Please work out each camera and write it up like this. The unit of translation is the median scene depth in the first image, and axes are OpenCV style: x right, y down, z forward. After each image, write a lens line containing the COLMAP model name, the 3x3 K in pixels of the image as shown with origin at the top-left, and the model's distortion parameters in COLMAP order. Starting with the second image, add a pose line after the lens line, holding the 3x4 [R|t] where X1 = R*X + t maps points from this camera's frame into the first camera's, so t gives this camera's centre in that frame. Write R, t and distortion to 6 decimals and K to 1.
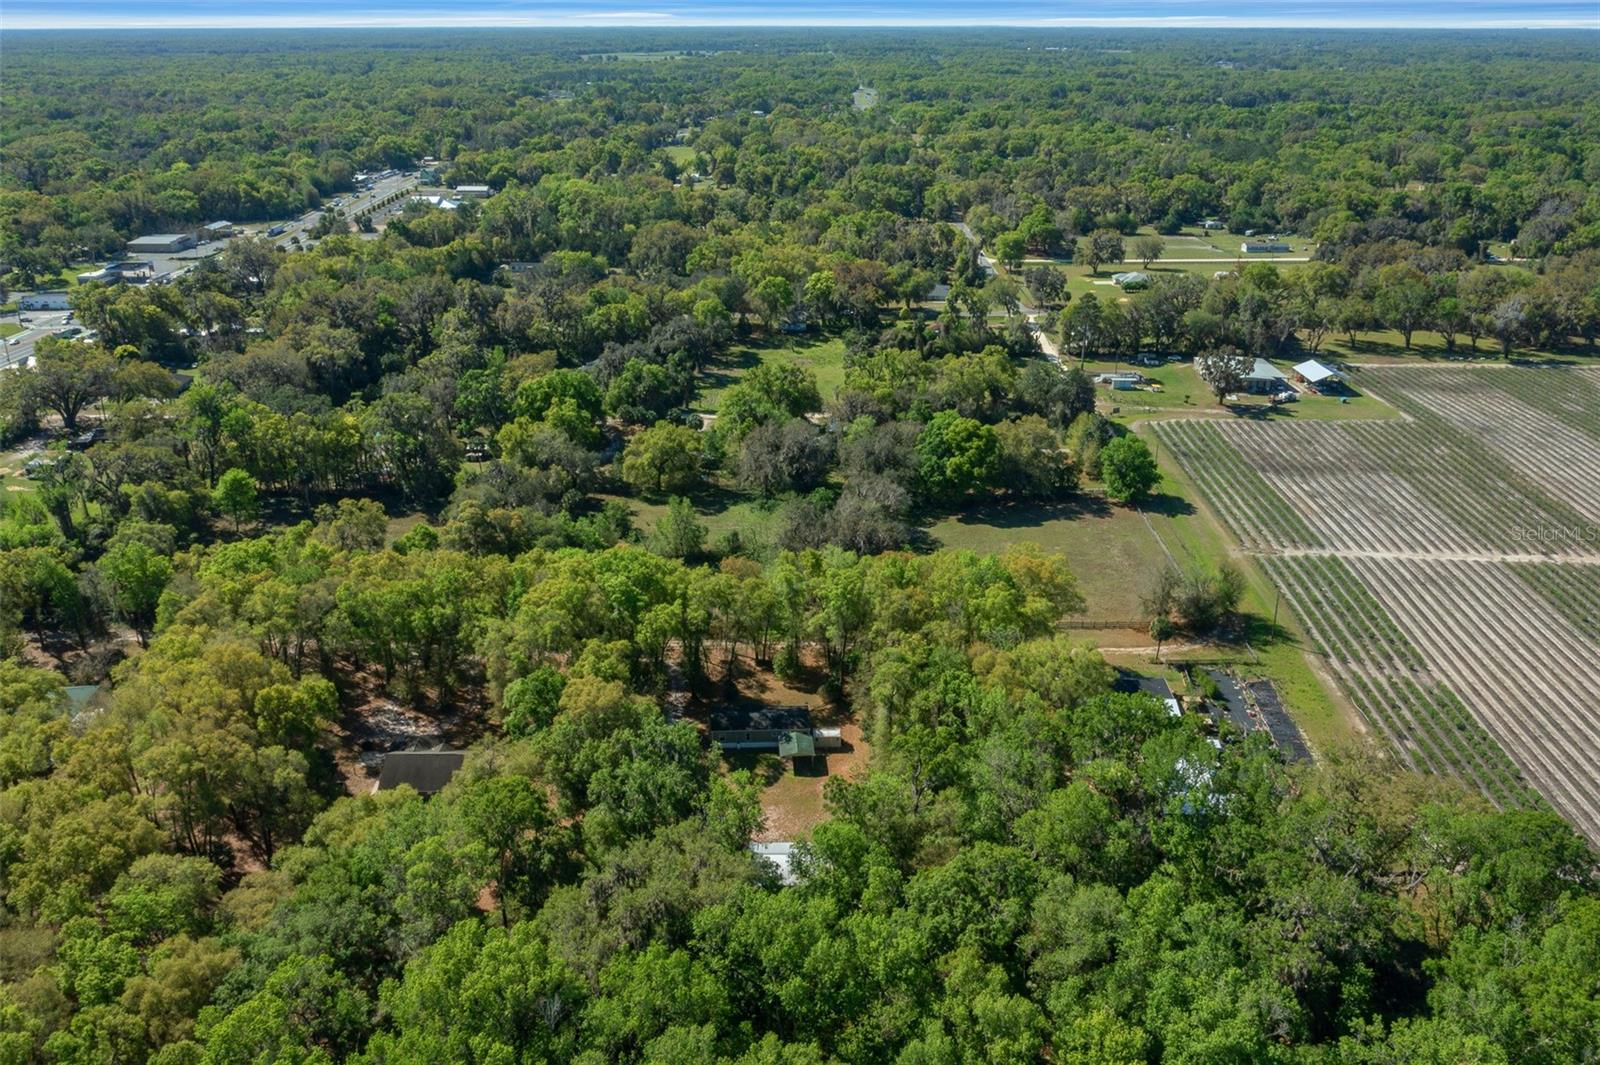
lens RADIAL K [[1297.6, 0, 800.0], [0, 1297.6, 532.5], [0, 0, 1]] dist [-0.022647, 0.014426]
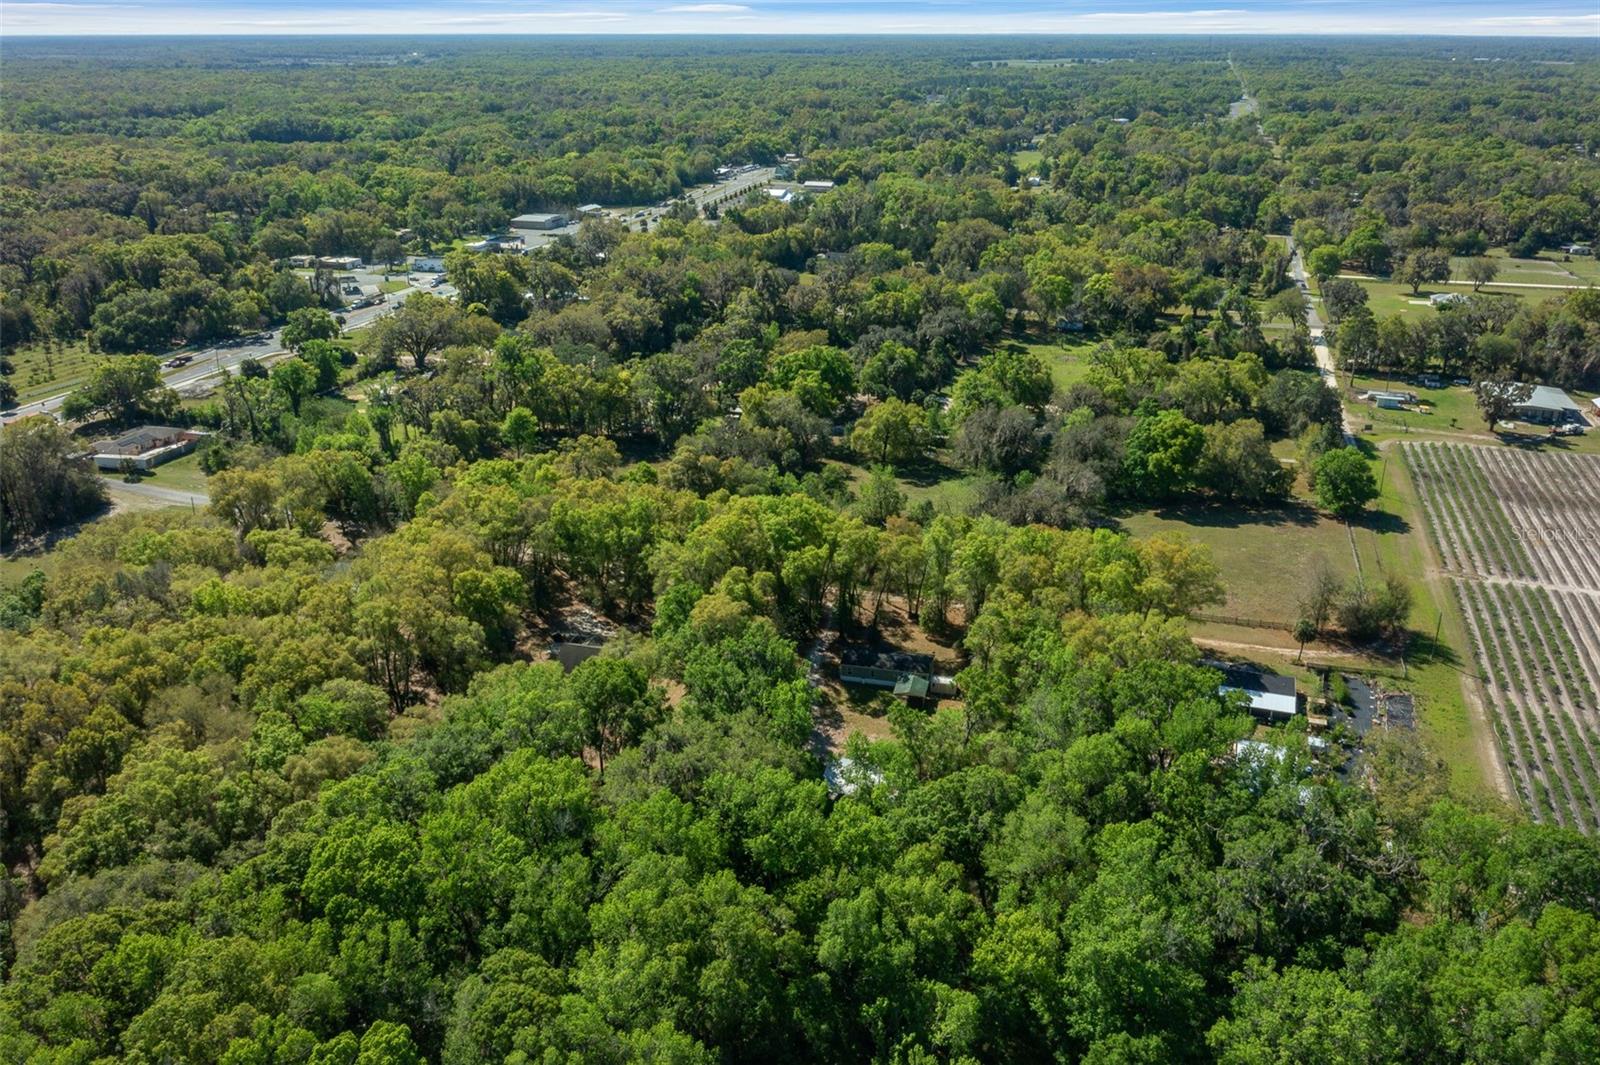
lens RADIAL K [[1284.4, 0, 795.5], [0, 1284.4, 536.1], [0, 0, 1]] dist [-0.022825, 0.015181]
pose [[0.956440, 0.106900, -0.271653, 0.116967], [-0.106655, 0.994172, 0.015711, 0.020058], [0.271749, 0.013946, 0.962267, -0.043816]]
